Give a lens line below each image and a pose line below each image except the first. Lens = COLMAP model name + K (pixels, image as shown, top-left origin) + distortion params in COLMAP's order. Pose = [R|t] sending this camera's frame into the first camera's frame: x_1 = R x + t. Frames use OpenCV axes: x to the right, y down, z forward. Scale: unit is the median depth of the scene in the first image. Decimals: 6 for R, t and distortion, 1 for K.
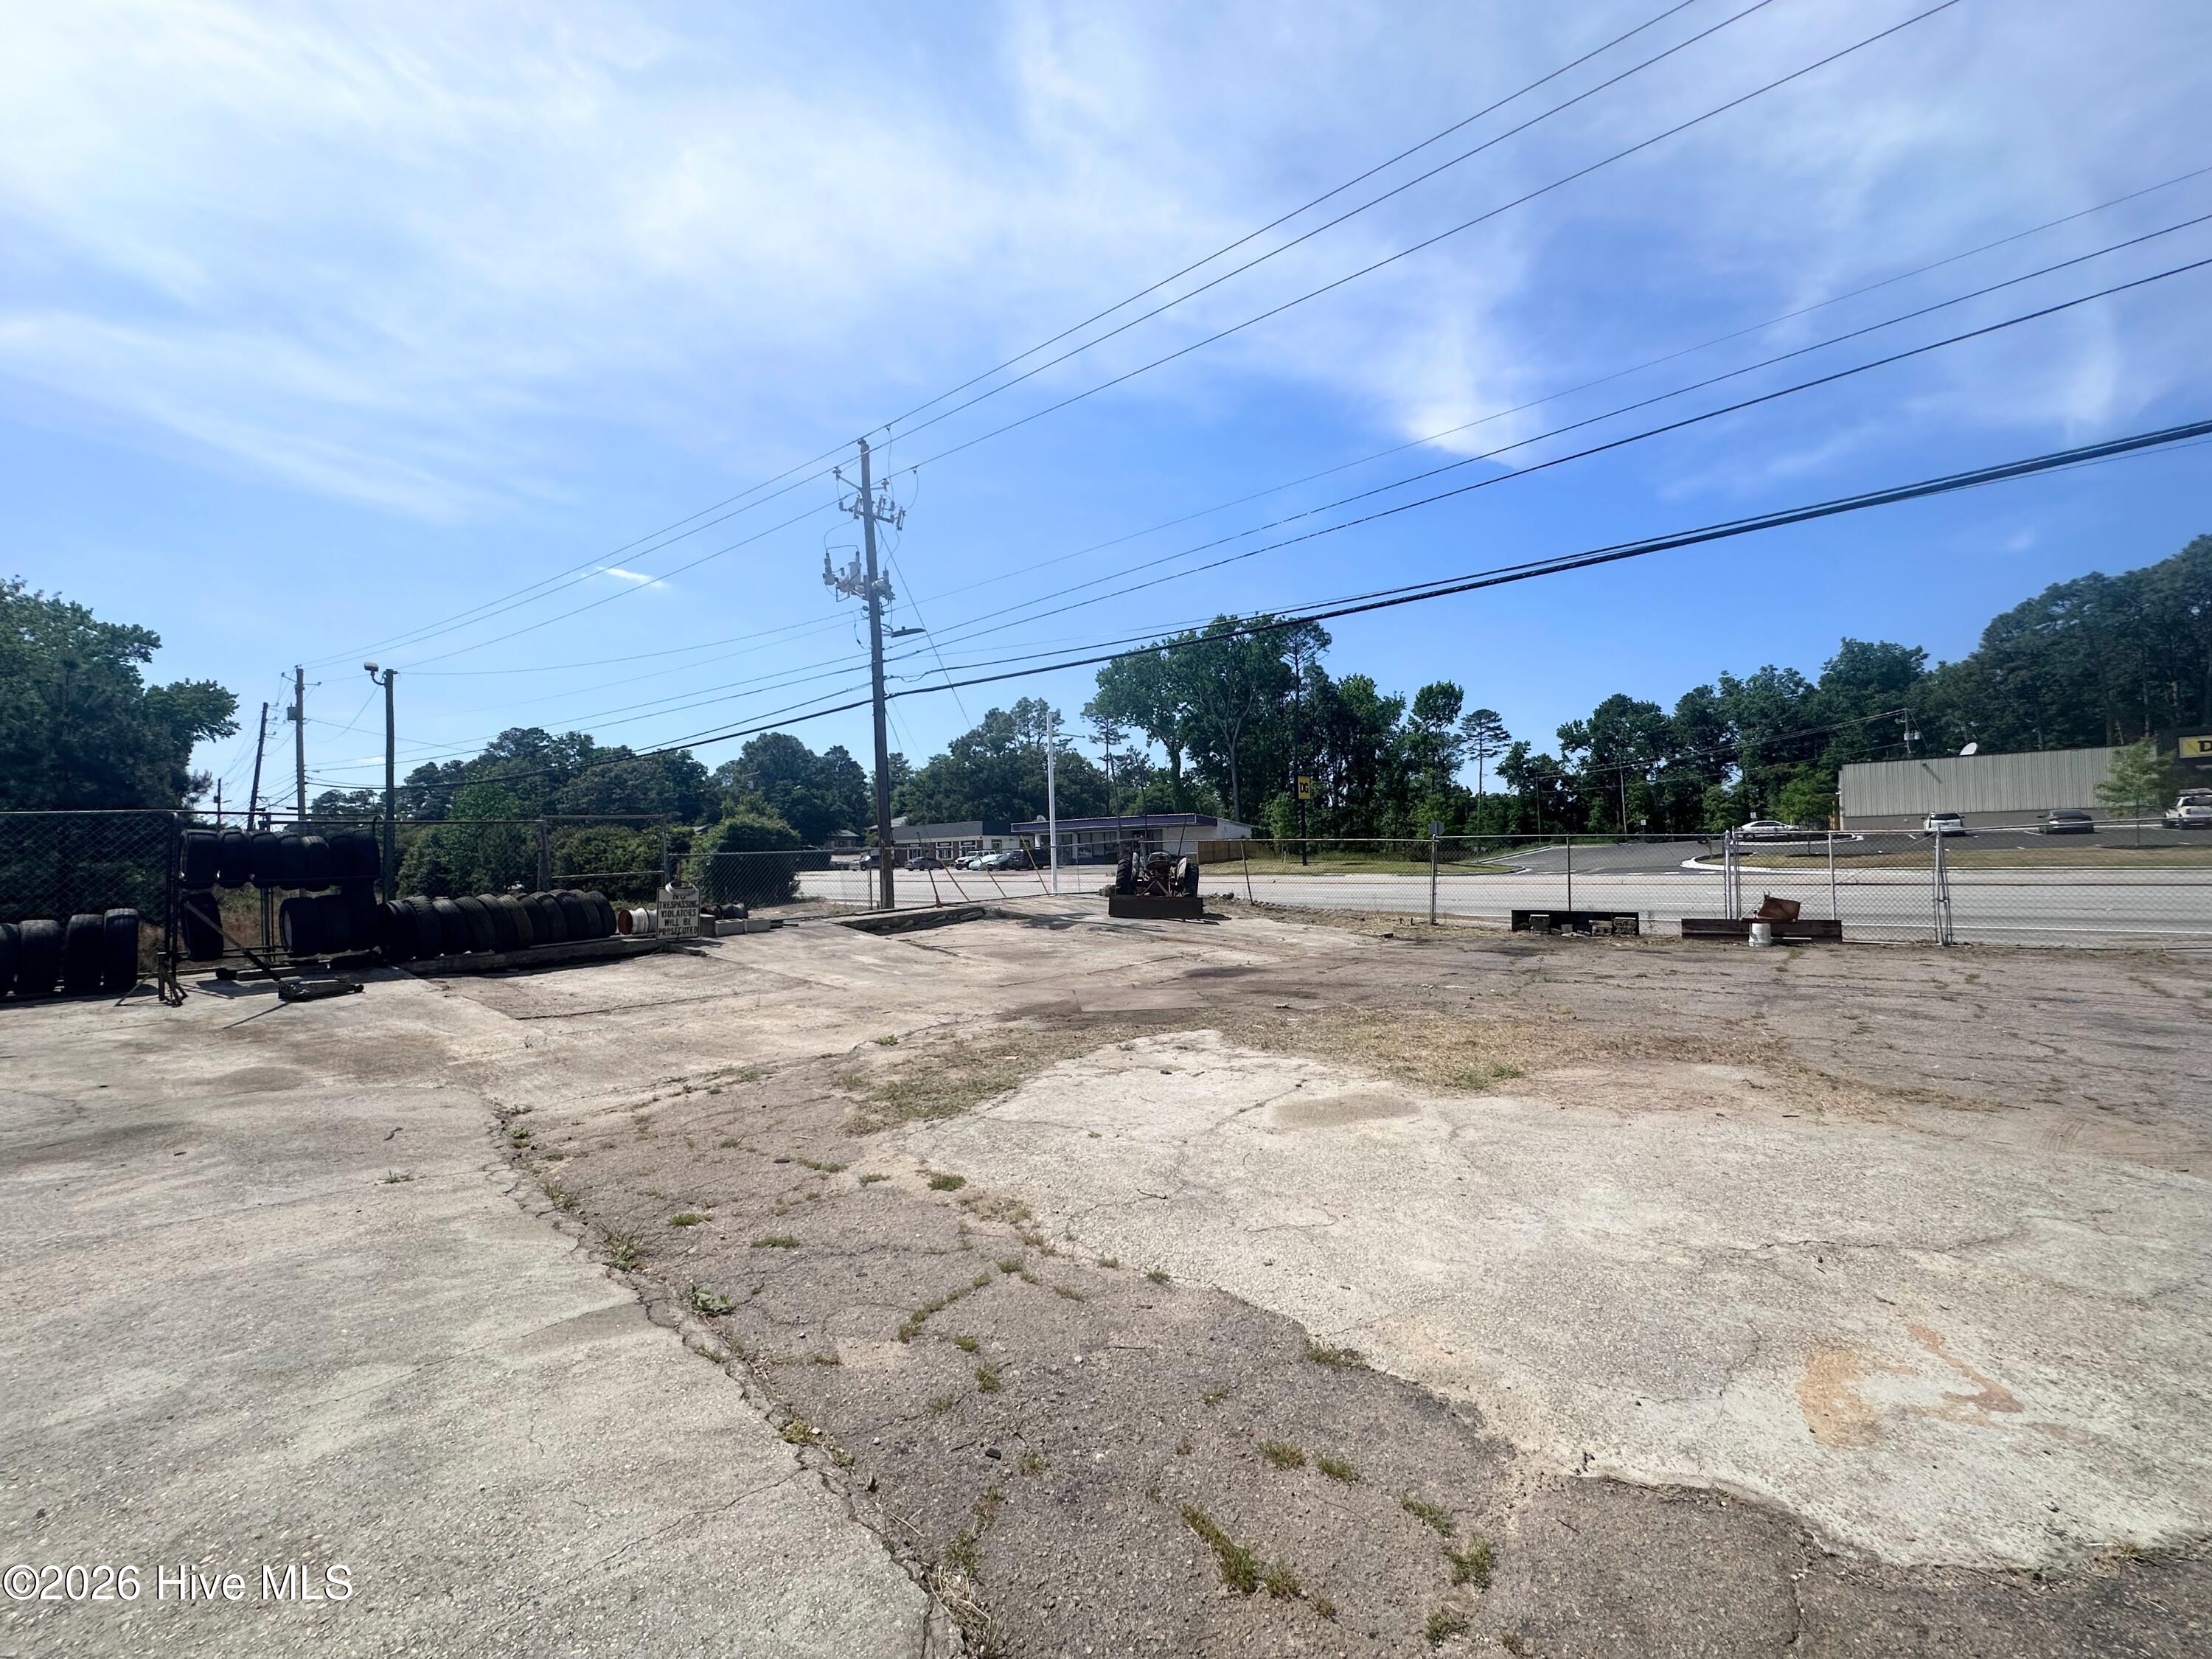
lens RADIAL K [[881.8, 0, 1105.6], [0, 881.8, 822.4], [0, 0, 1]] dist [-0.005721, 0.001415]
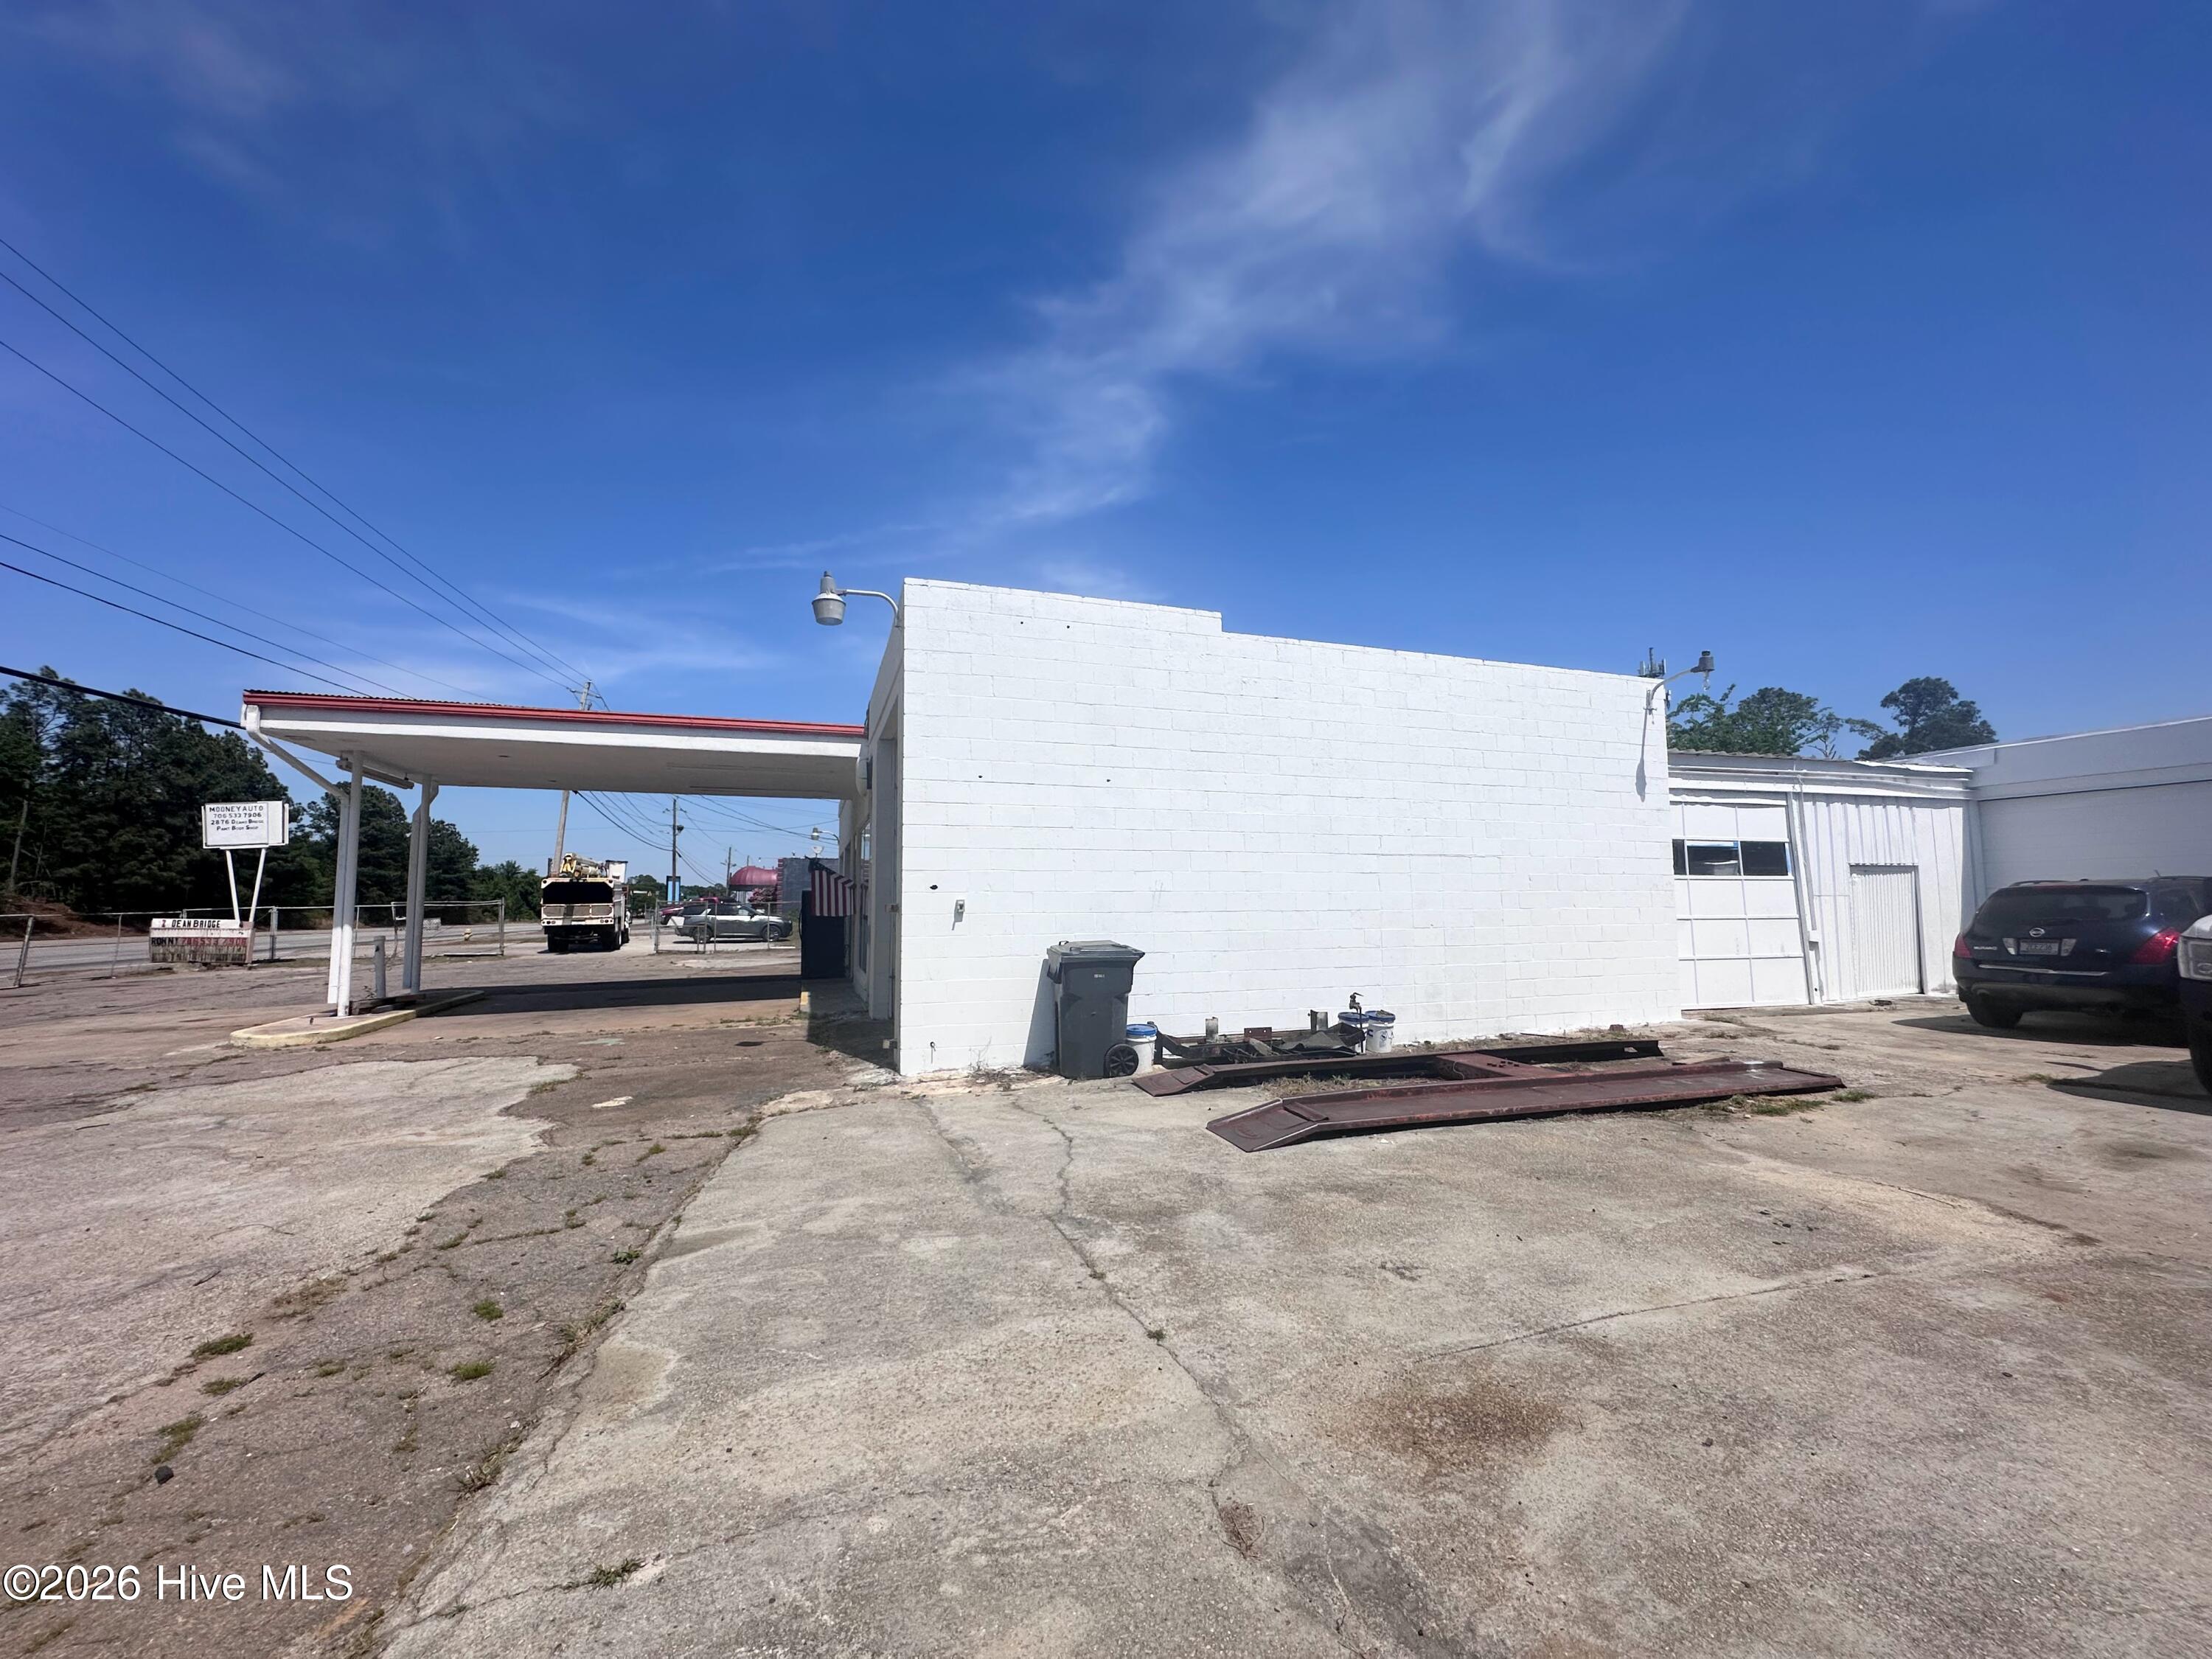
lens RADIAL K [[881.8, 0, 1107.7], [0, 881.8, 829.1], [0, 0, 1]] dist [-0.005721, 0.001415]
pose [[-0.849821, 0.075626, 0.521617, -0.447679], [0.010250, 0.991837, -0.127101, 0.017872], [-0.526971, -0.102667, -0.843659, 0.442024]]
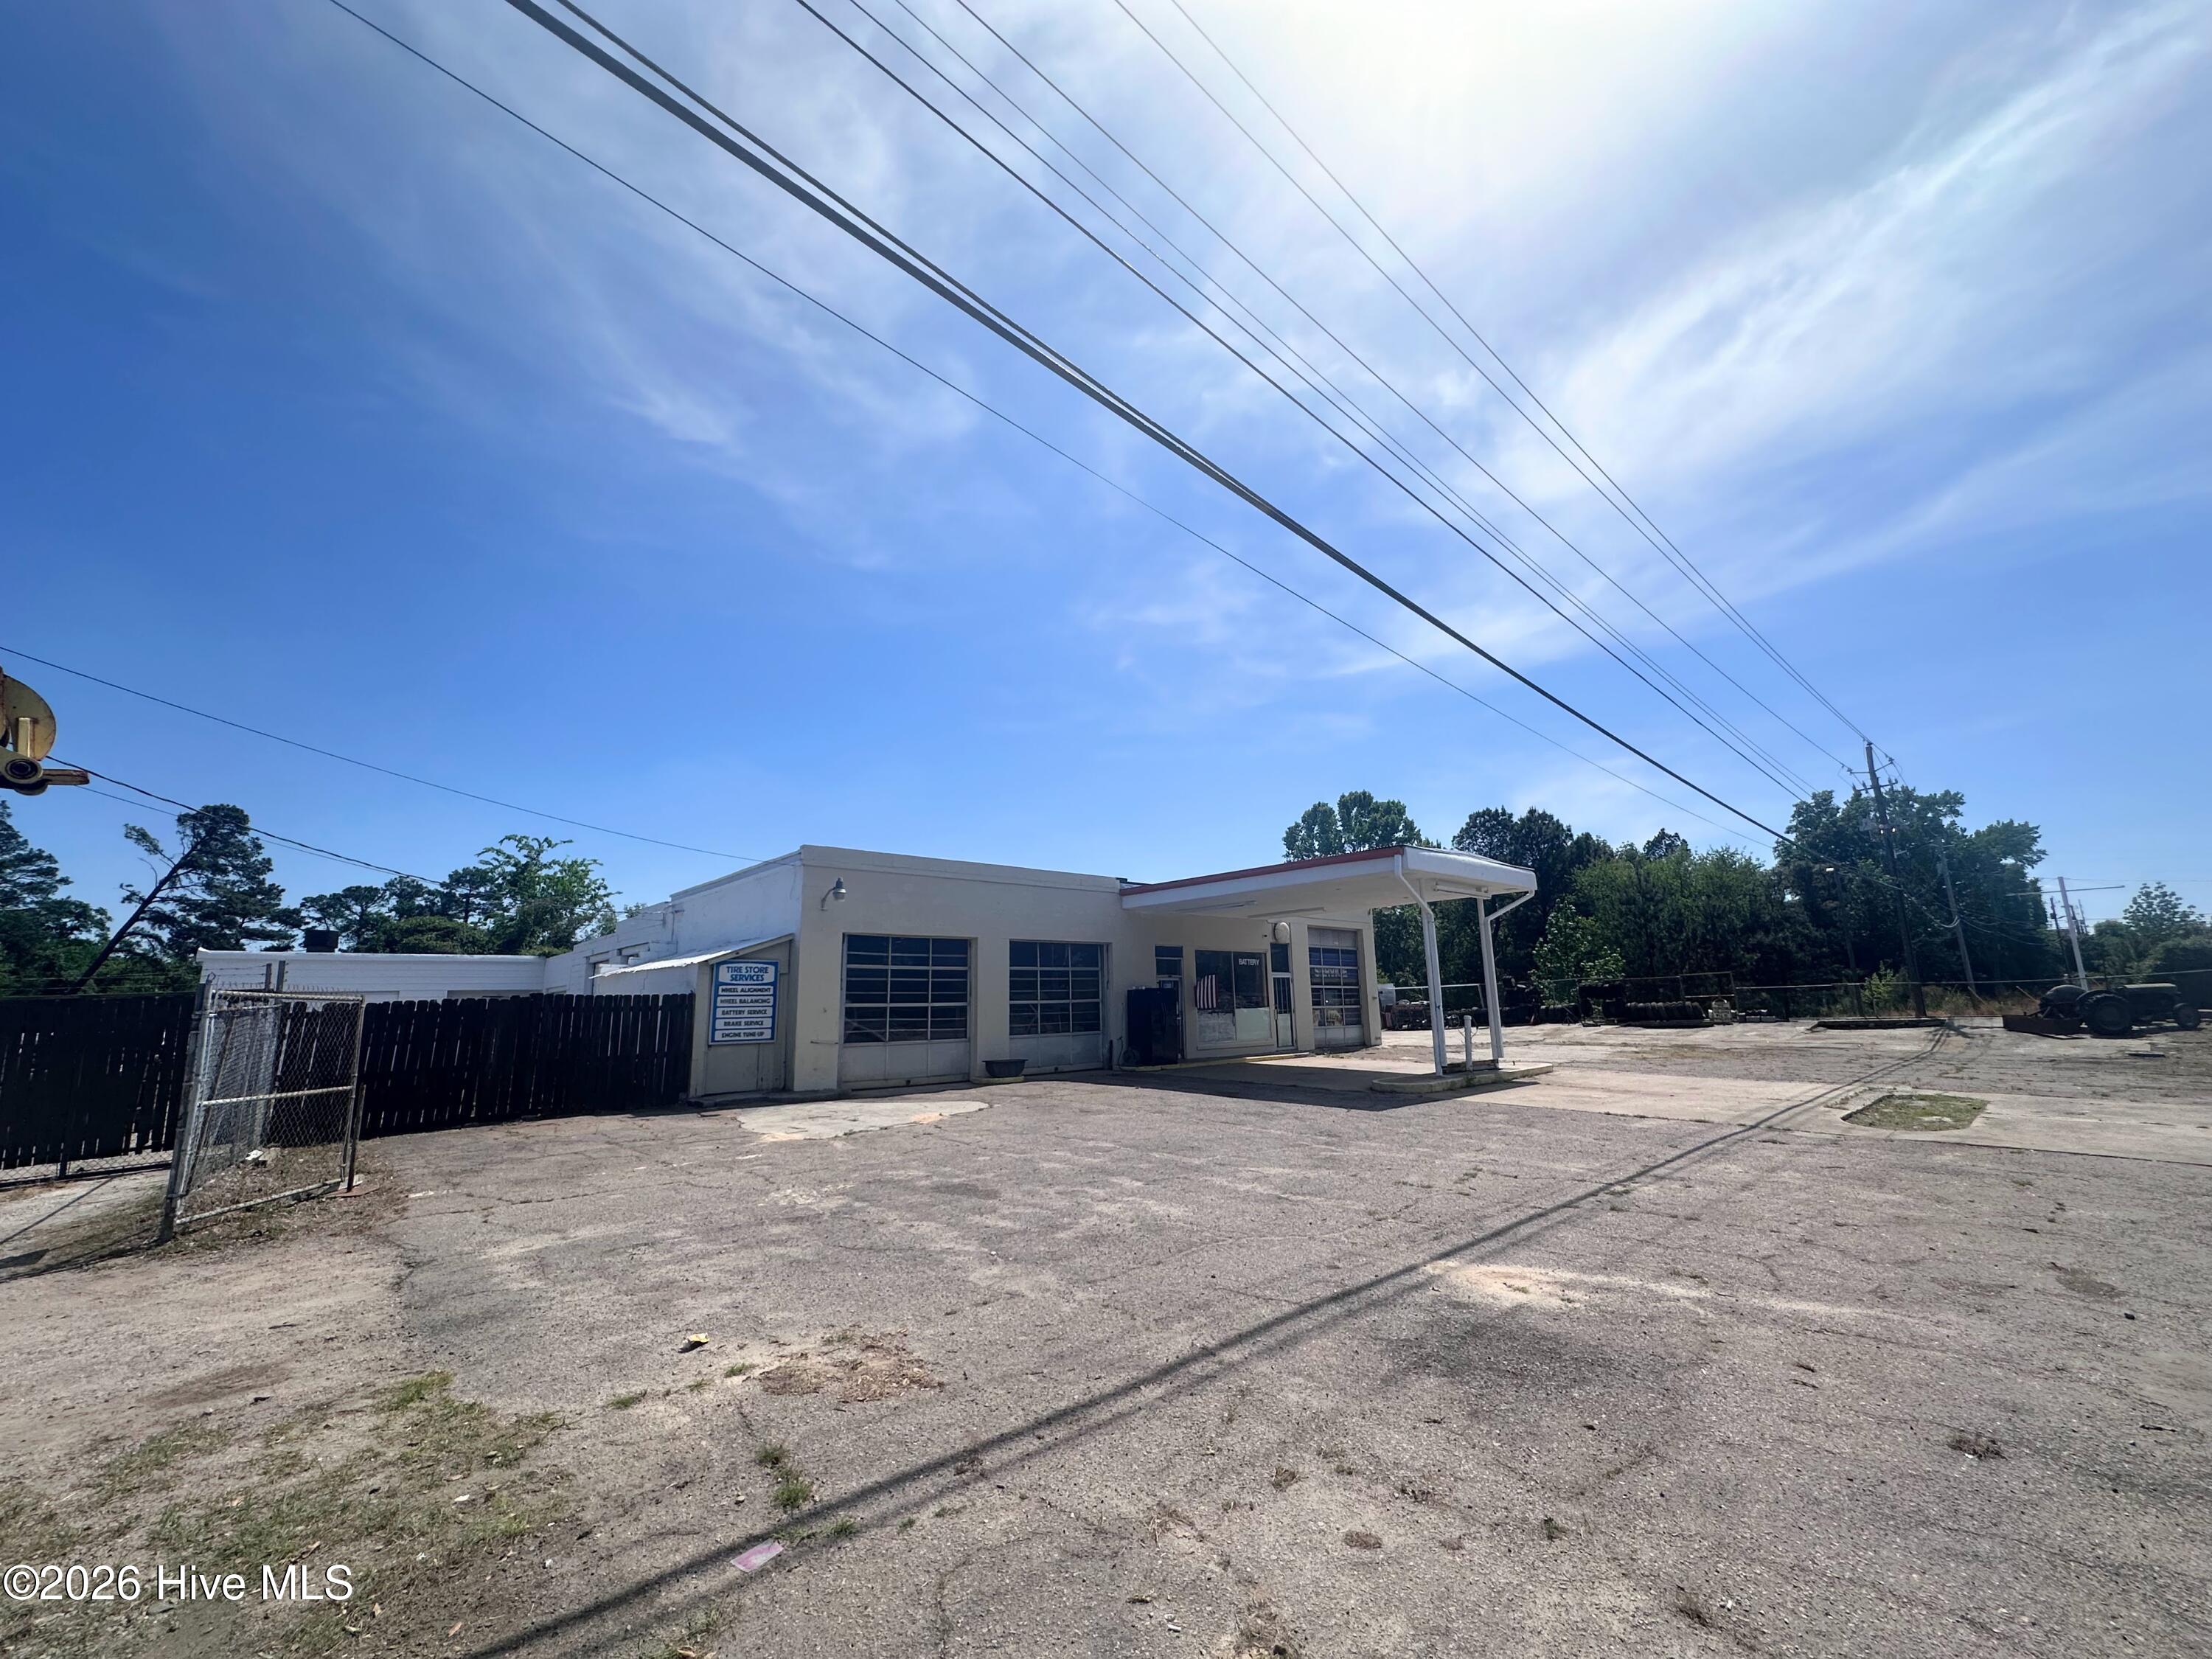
lens RADIAL K [[881.8, 0, 1106.1], [0, 881.8, 836.5], [0, 0, 1]] dist [-0.005721, 0.001415]
pose [[-0.152245, -0.156297, -0.975906, 2.453687], [0.058628, 0.984250, -0.166779, -0.082087], [0.986602, -0.082607, -0.140684, -0.374006]]
